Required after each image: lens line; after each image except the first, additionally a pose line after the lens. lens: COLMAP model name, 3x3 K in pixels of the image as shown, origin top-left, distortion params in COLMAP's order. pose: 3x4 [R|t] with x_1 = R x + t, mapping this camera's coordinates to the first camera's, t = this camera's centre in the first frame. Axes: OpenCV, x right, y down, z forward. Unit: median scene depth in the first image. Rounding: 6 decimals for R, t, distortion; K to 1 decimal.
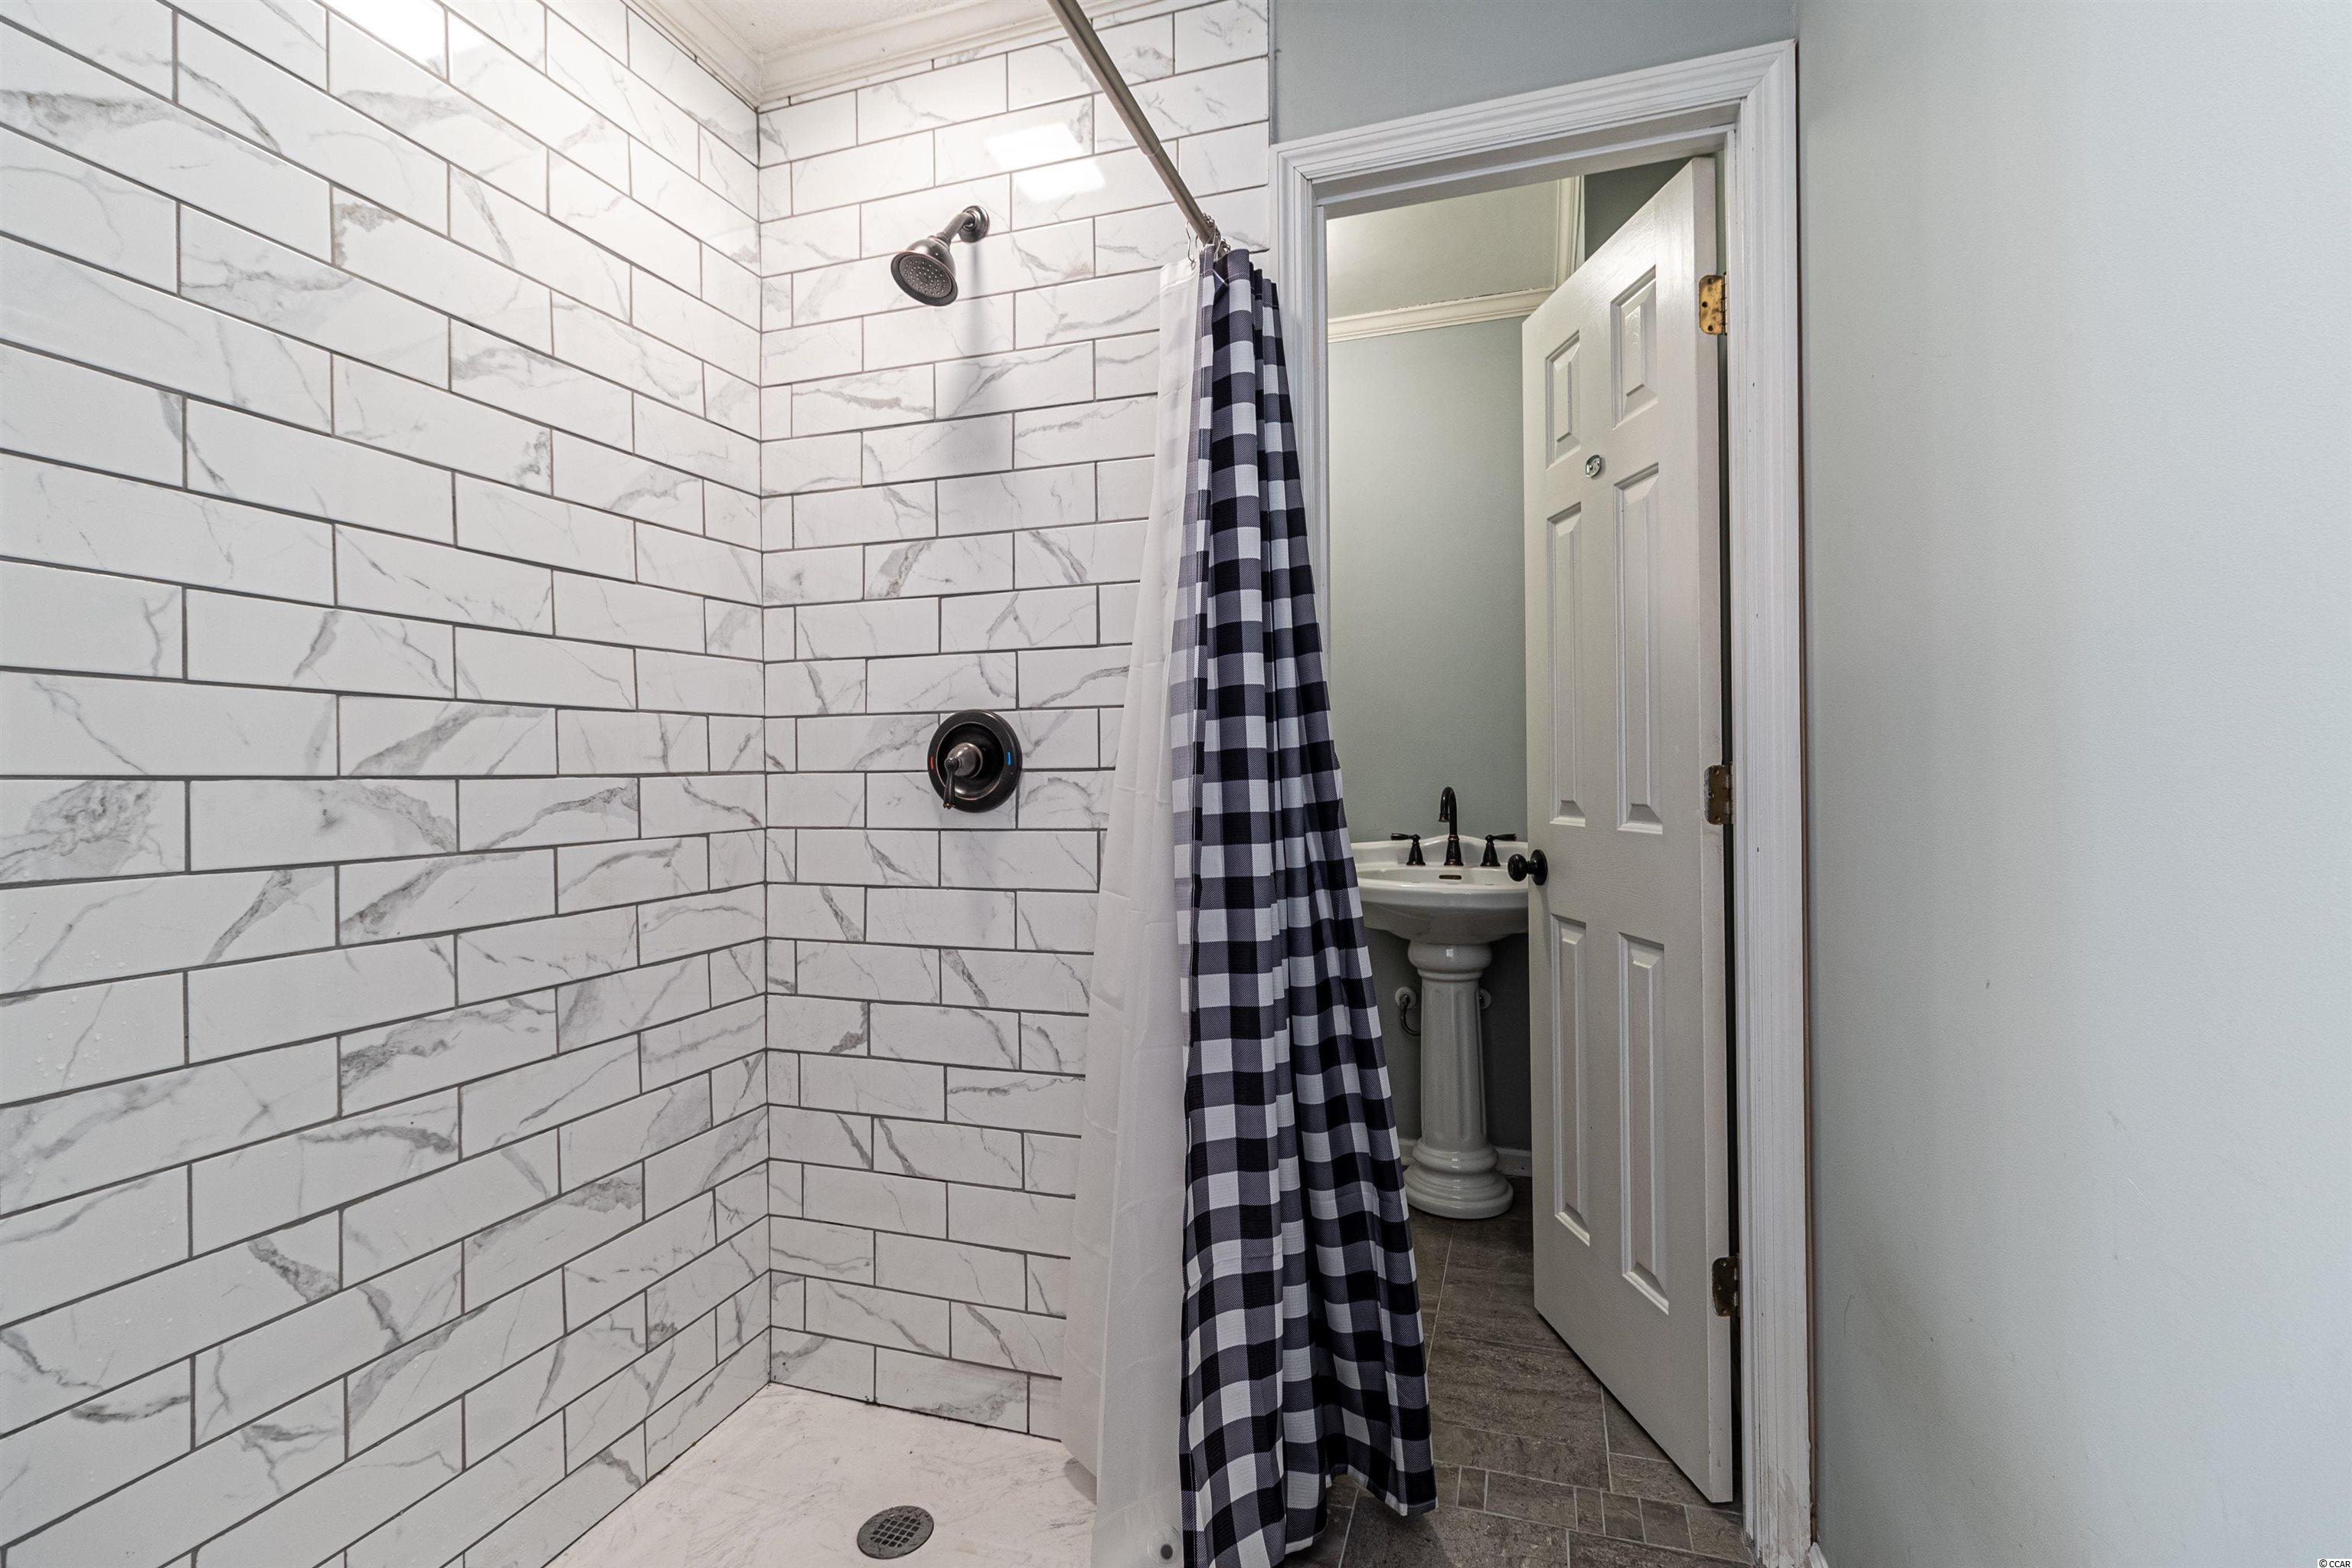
lens RADIAL K [[1081.7, 0, 1184.5], [0, 1081.7, 770.7], [0, 0, 1]] dist [0.001438, 0.000969]
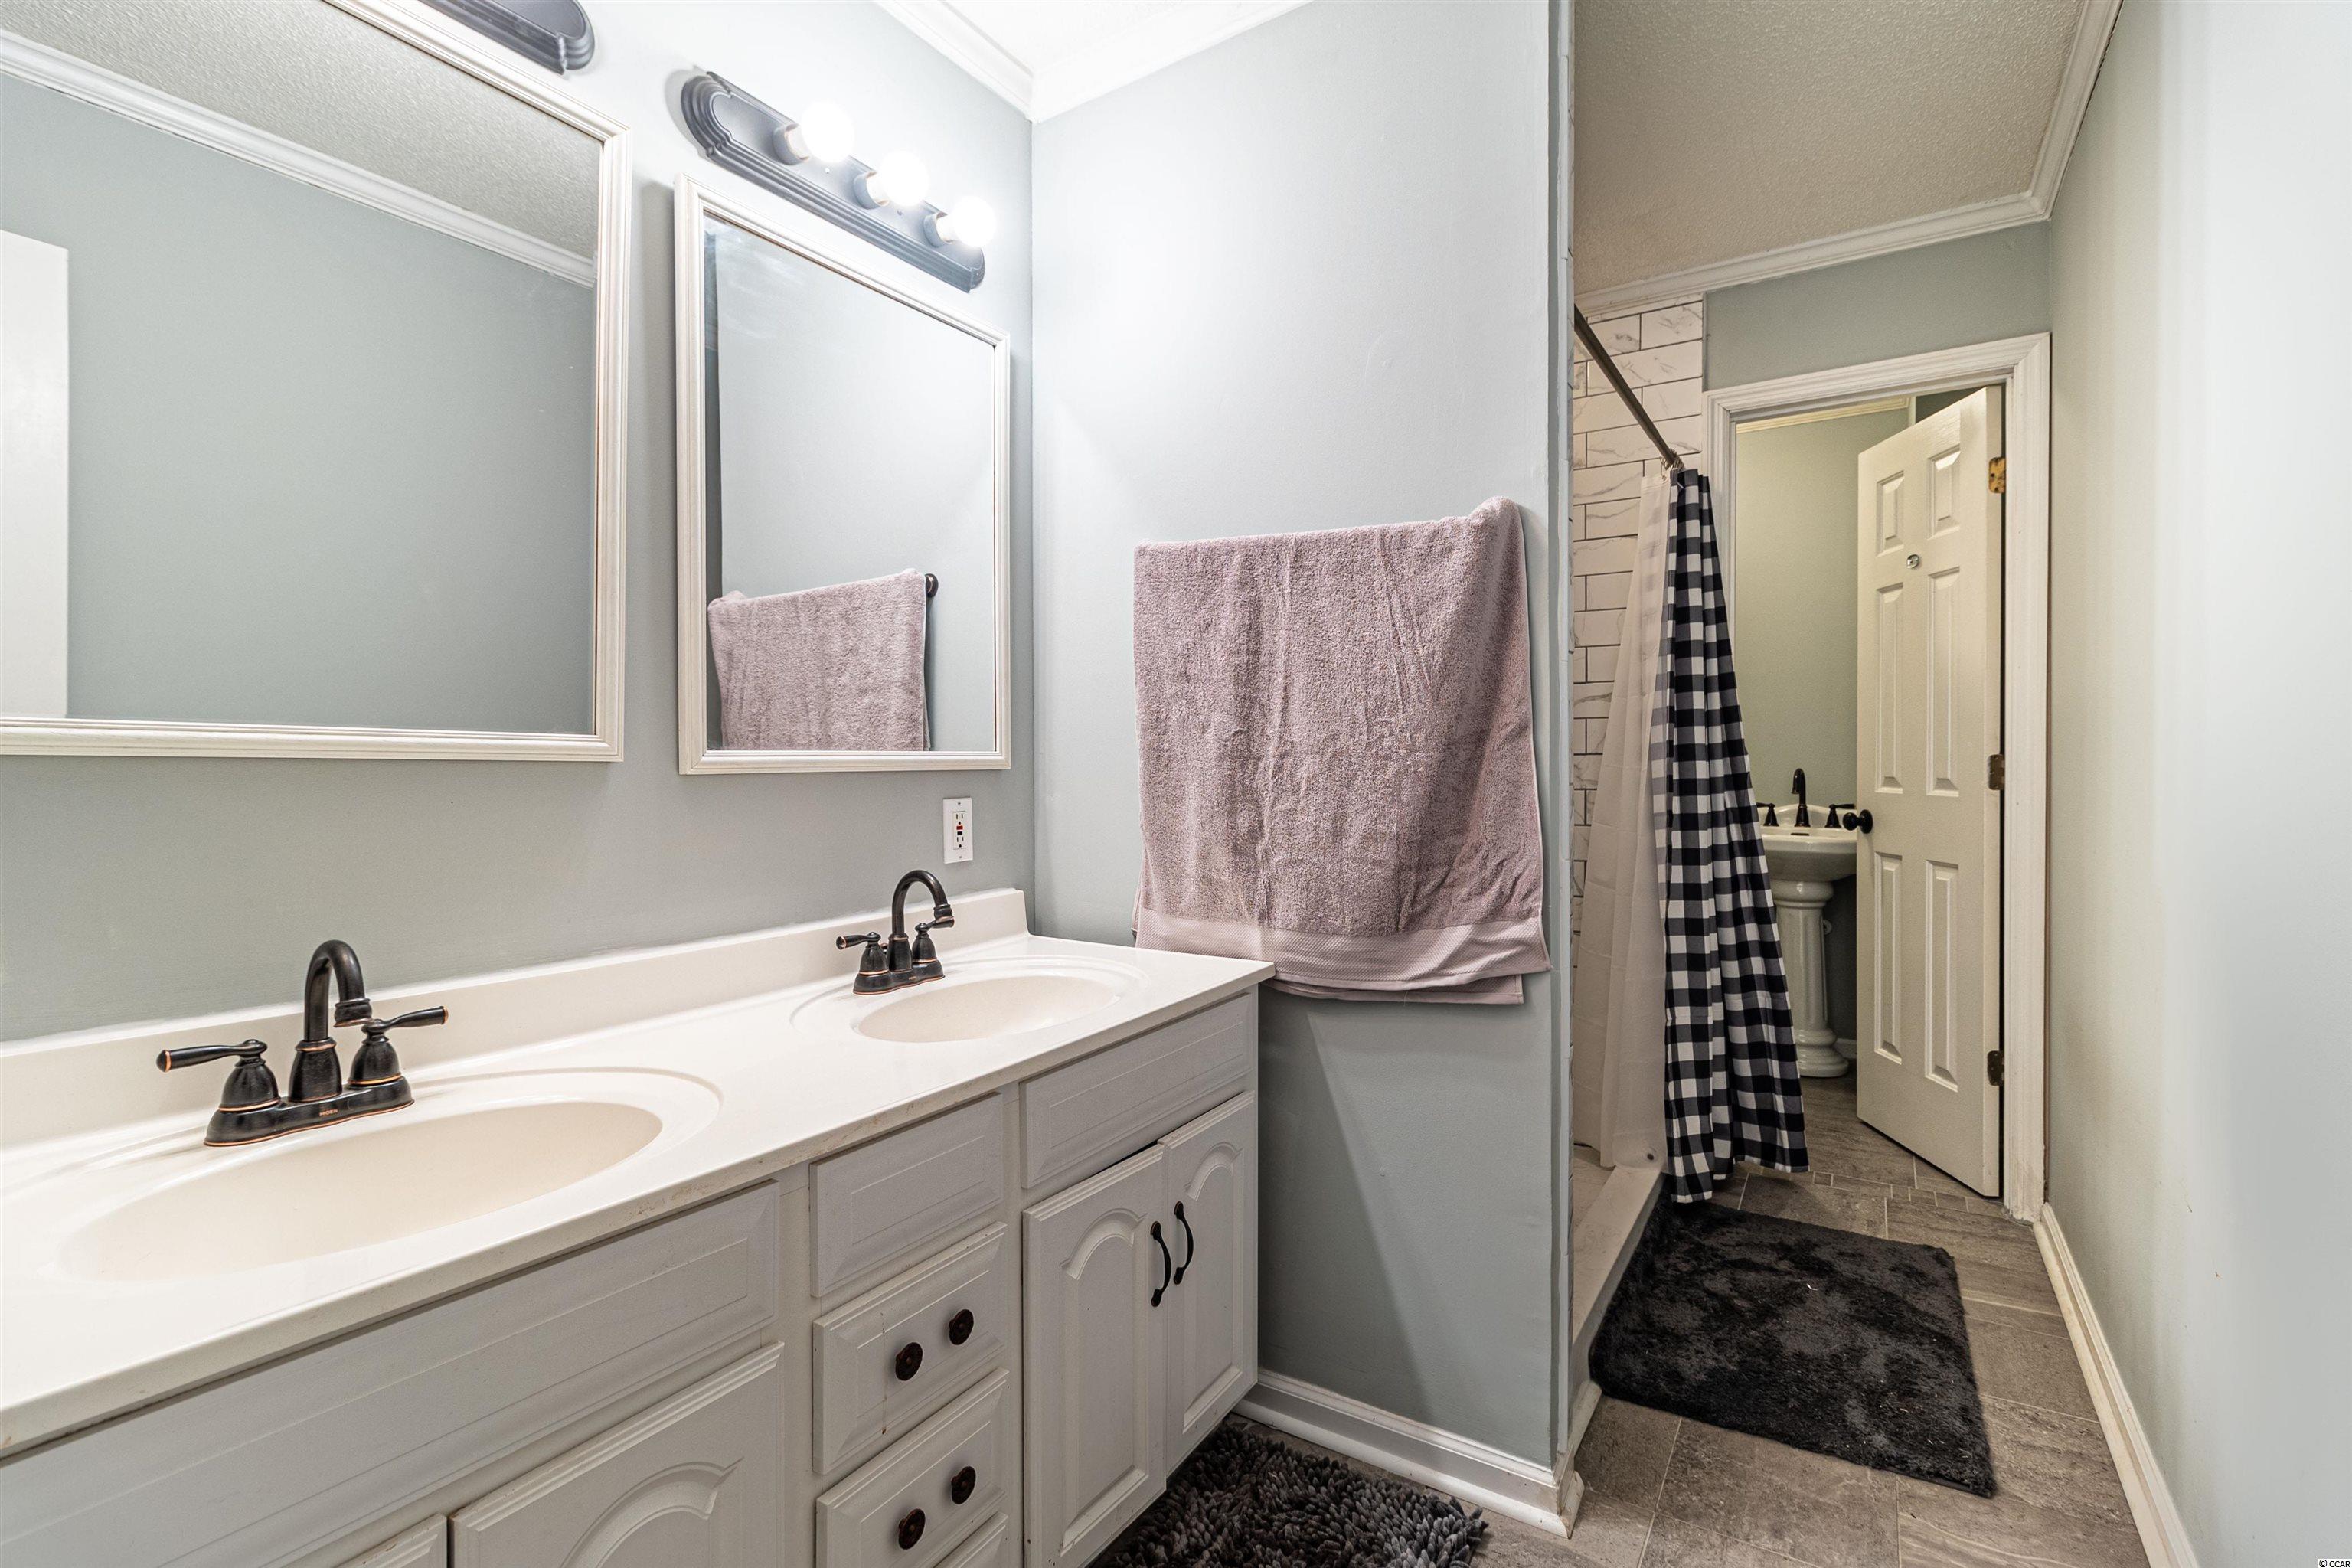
lens RADIAL K [[1081.7, 0, 1173.0], [0, 1081.7, 782.7], [0, 0, 1]] dist [0.001438, 0.000969]
pose [[0.973418, 0.011177, -0.228762, -0.350557], [-0.009180, 0.999910, 0.009790, 0.033638], [0.228850, -0.007430, 0.973433, -0.894752]]
